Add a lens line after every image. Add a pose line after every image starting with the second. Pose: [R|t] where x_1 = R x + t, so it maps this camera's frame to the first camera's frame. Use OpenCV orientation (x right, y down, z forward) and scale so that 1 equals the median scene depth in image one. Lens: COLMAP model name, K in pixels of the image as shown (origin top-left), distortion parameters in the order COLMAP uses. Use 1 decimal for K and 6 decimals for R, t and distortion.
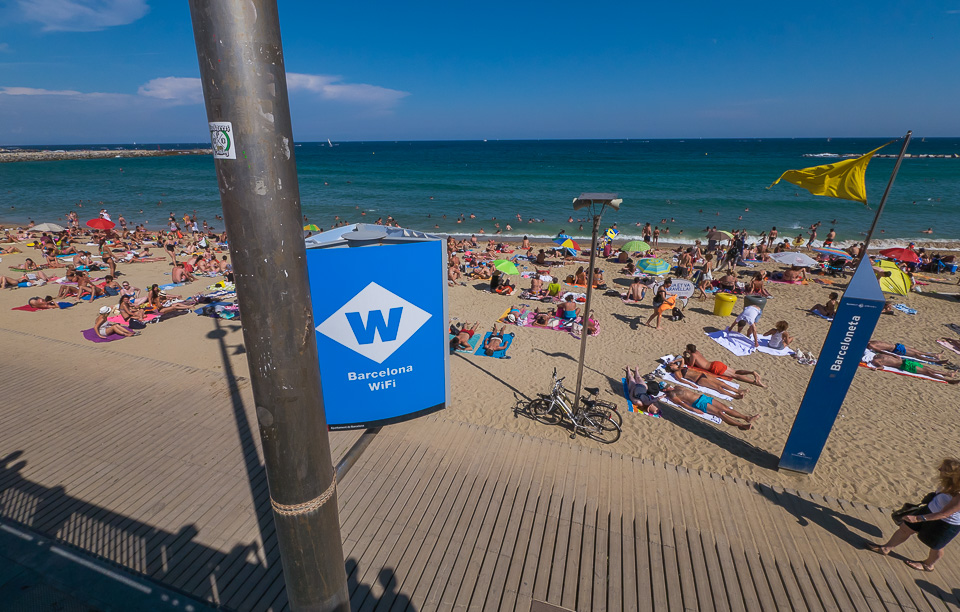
lens RADIAL K [[403.7, 0, 482.8], [0, 403.7, 320.7], [0, 0, 1]] dist [0.001469, 0.000379]
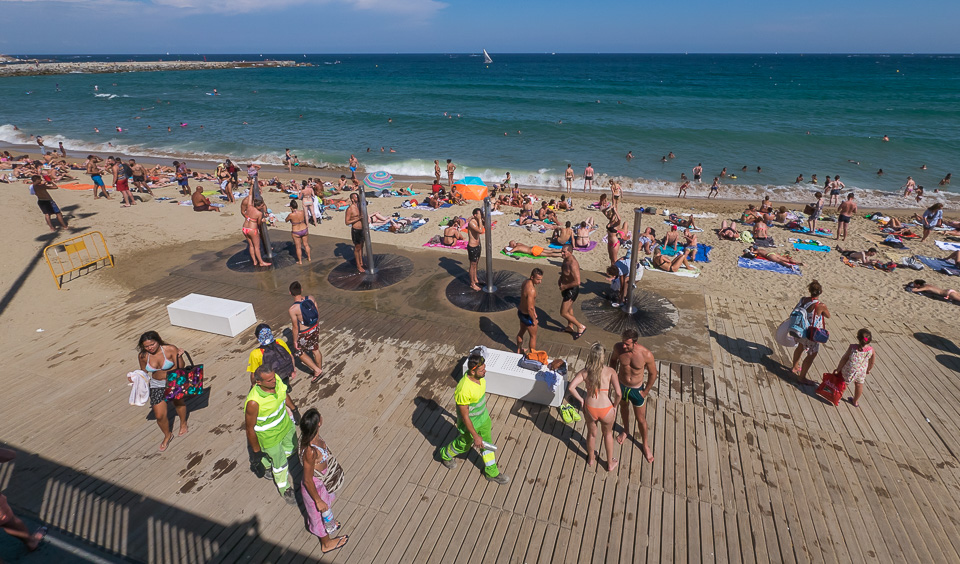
lens RADIAL K [[426.3, 0, 481.9], [0, 426.3, 197.2], [0, 0, 1]] dist [0.003405, 0.000827]
pose [[0.999650, -0.001479, 0.026399, -0.301850], [0.003963, 0.995536, -0.094296, -0.038744], [-0.026142, 0.094368, 0.995194, 0.090559]]
